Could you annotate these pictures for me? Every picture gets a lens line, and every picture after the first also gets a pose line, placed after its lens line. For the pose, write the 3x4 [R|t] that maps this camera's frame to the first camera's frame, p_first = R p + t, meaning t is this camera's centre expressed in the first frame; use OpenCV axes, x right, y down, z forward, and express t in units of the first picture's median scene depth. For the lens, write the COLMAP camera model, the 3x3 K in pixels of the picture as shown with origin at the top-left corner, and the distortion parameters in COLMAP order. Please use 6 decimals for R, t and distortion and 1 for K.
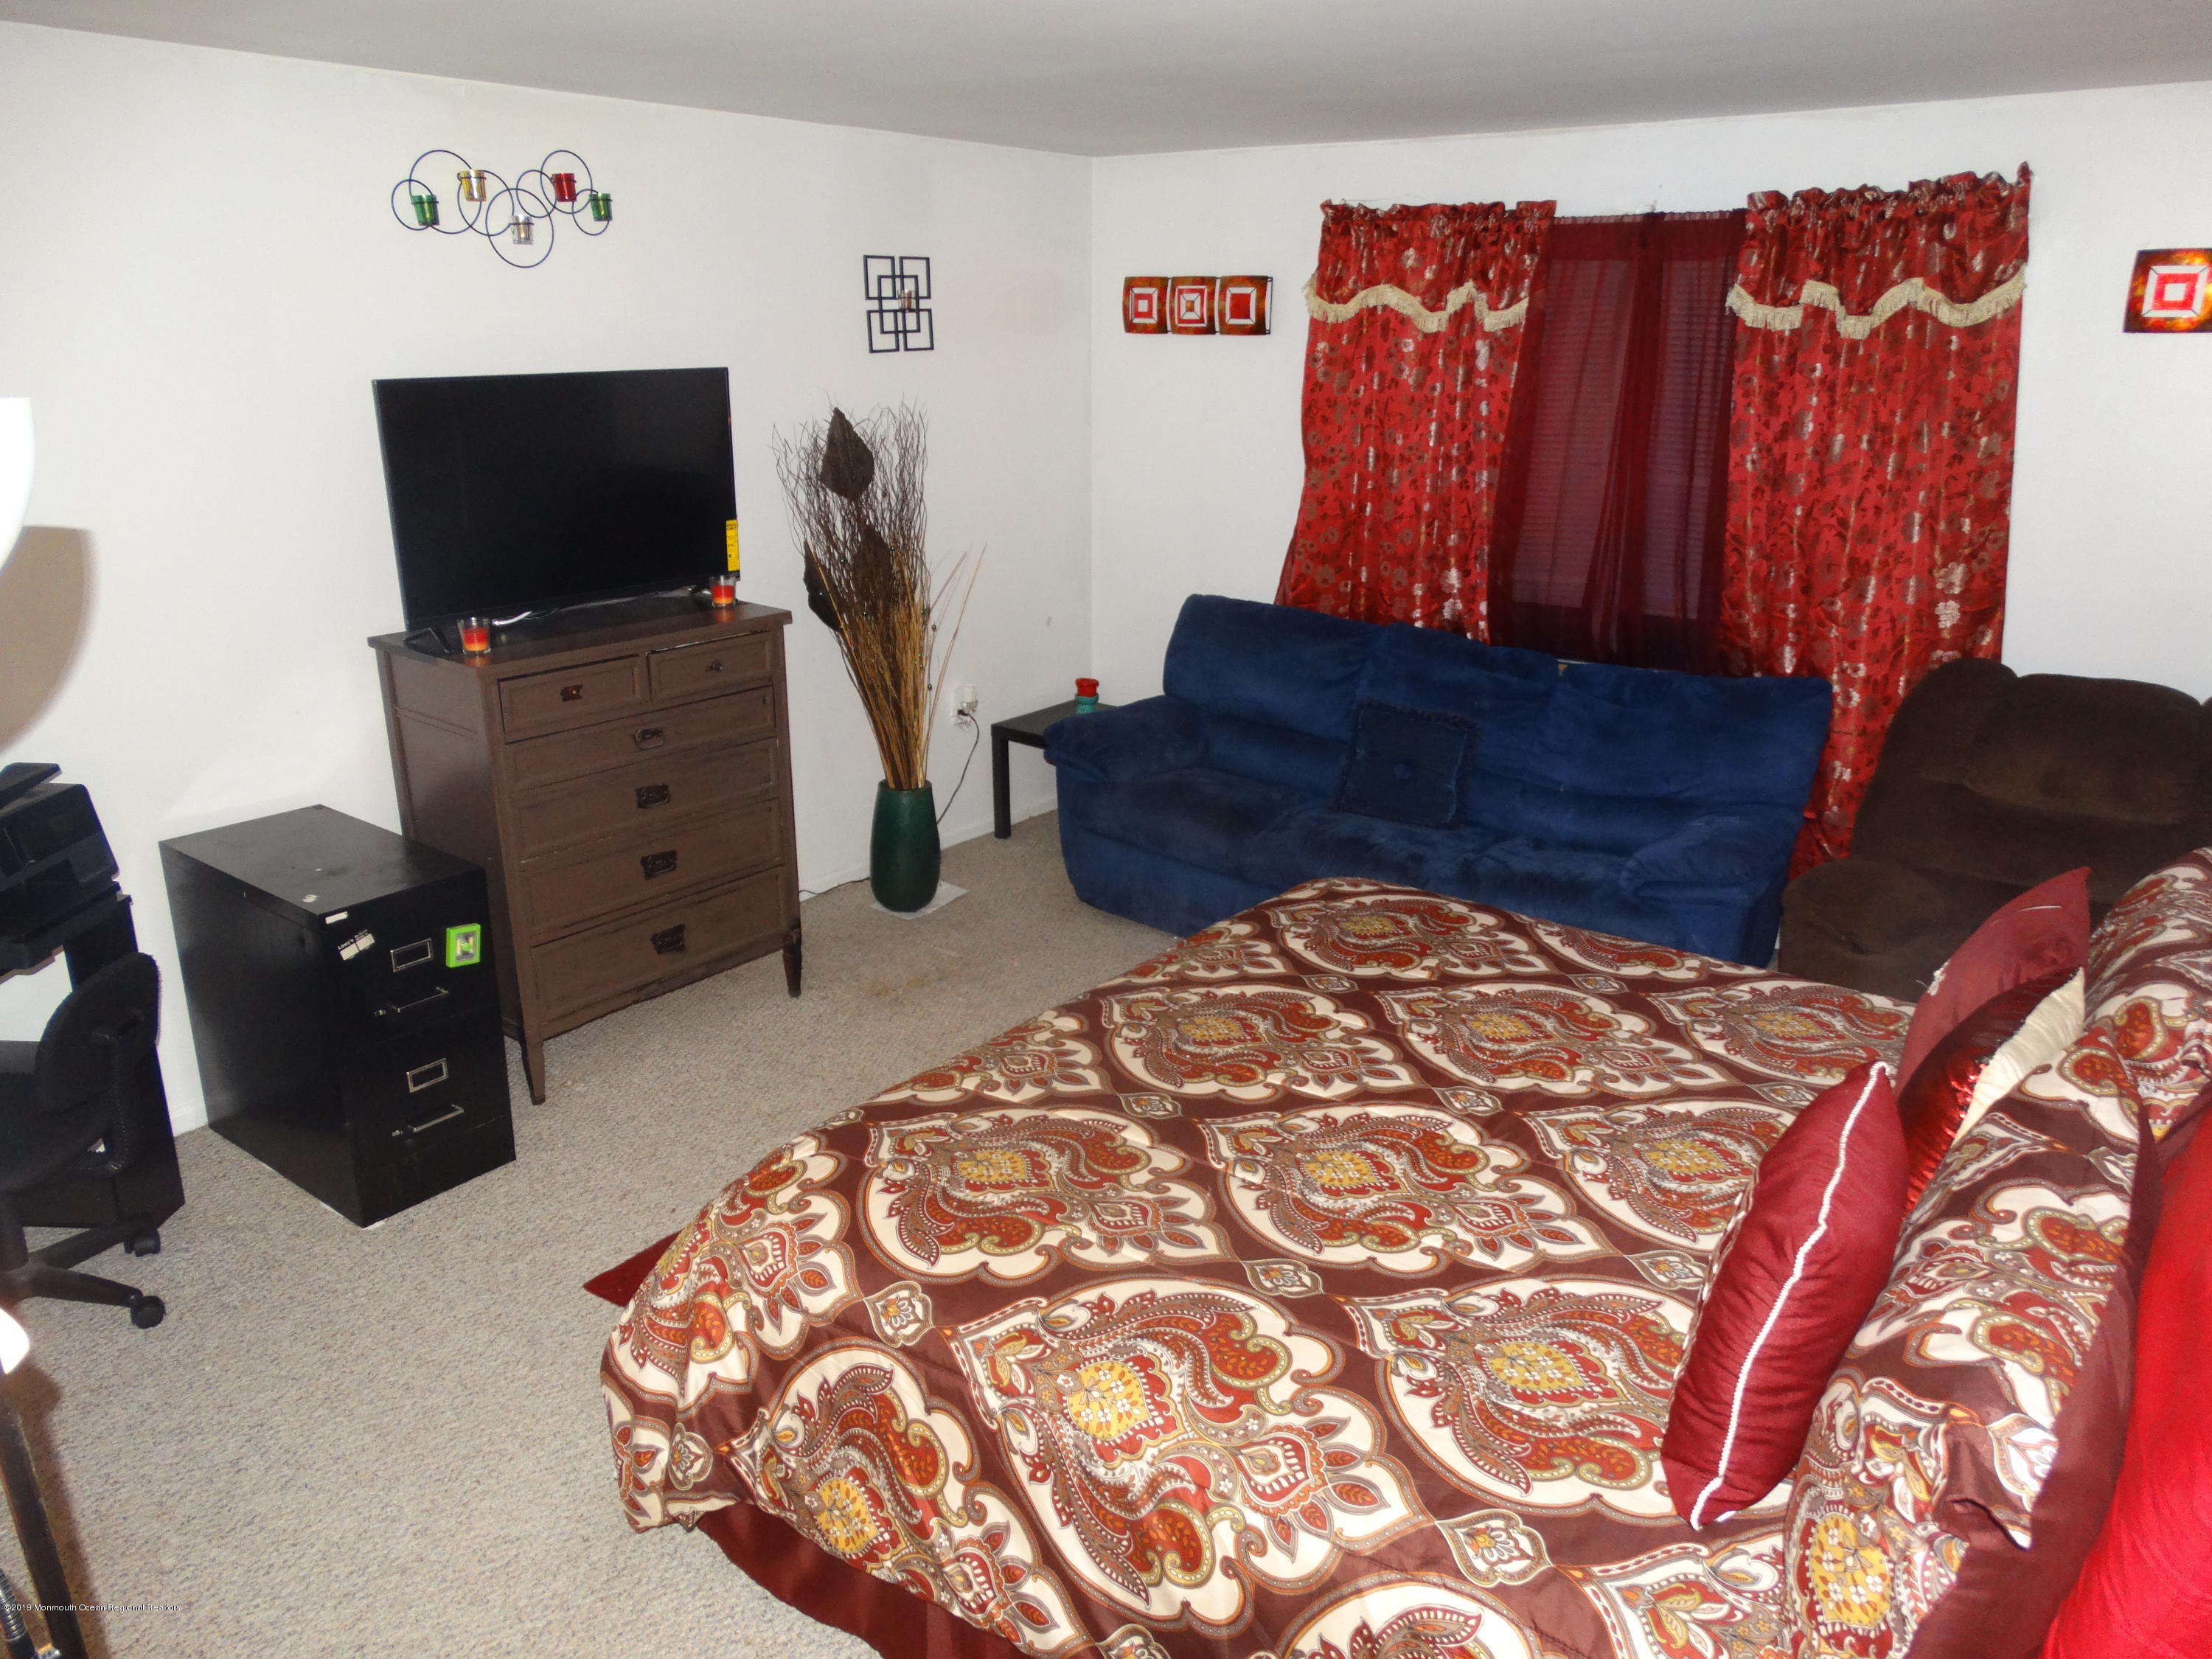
lens RADIAL K [[1604.8, 0, 1106.0], [0, 1604.8, 829.5], [0, 0, 1]] dist [0.061275, -0.000927]
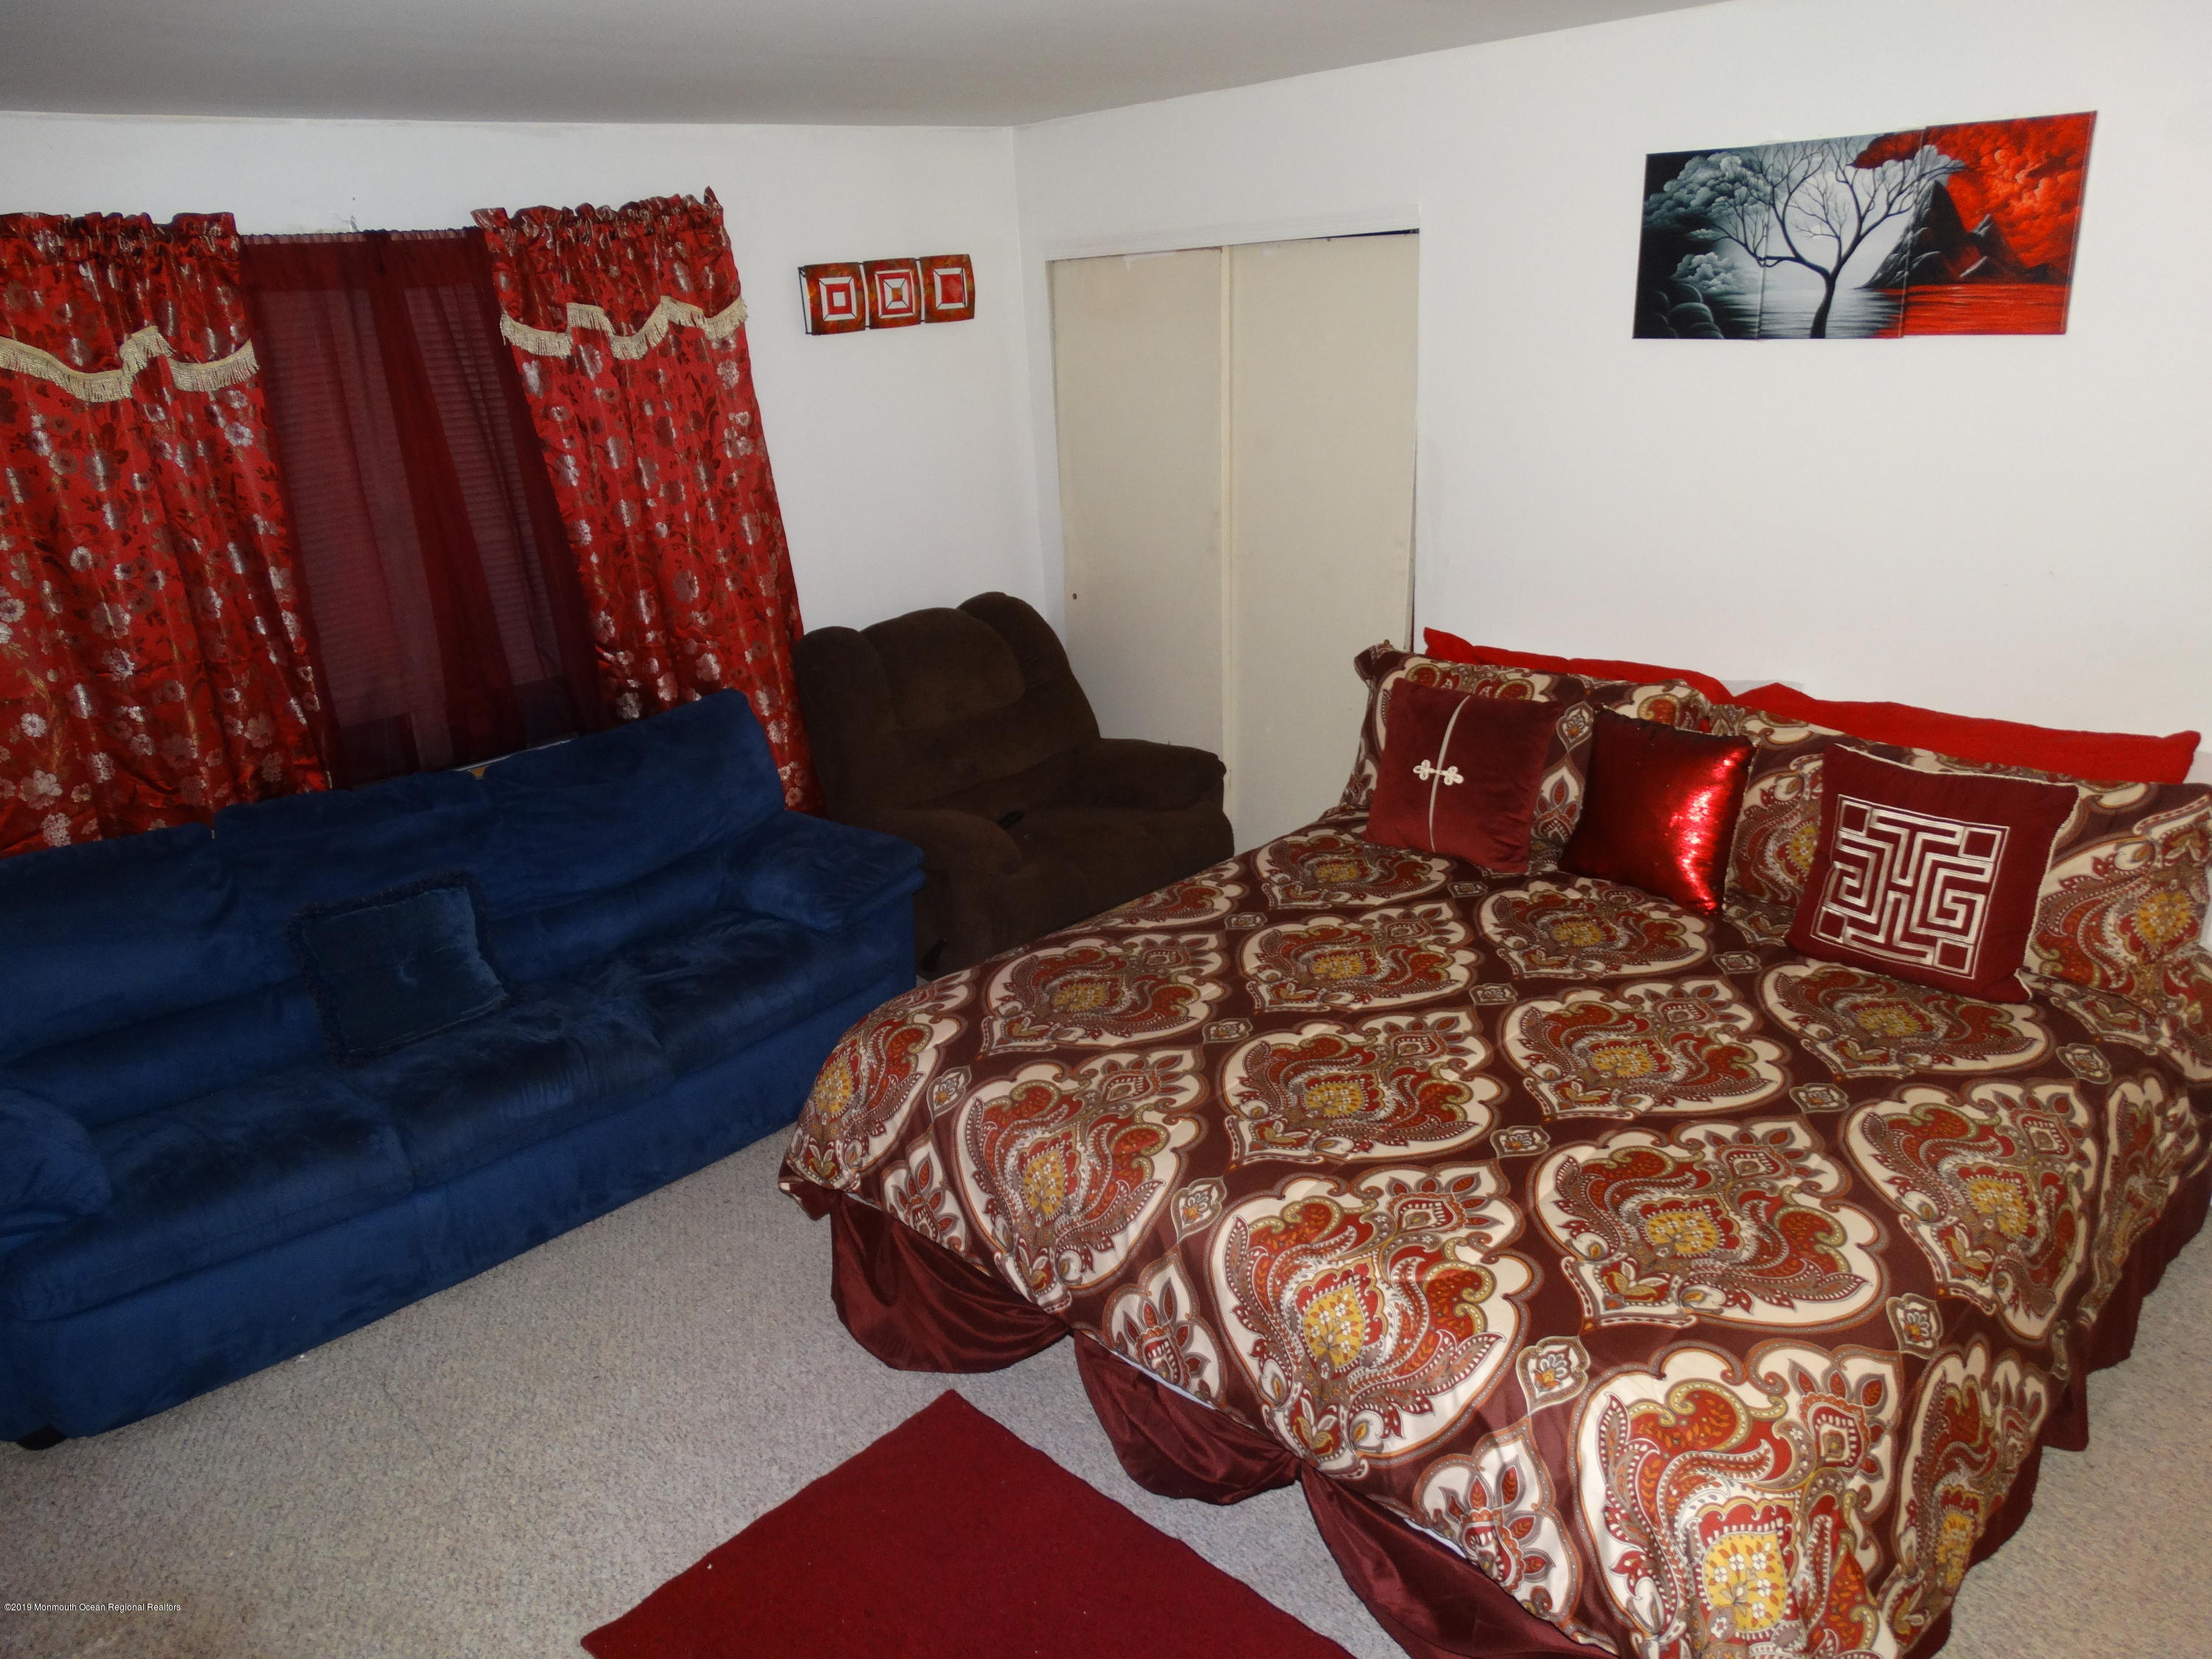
lens RADIAL K [[1698.9, 0, 1109.3], [0, 1698.9, 877.3], [0, 0, 1]] dist [-0.099649, 0.145136]
pose [[0.159221, -0.343298, 0.925632, -0.701393], [0.376808, 0.887746, 0.264431, -0.248572], [-0.912505, 0.306683, 0.270705, 0.769271]]
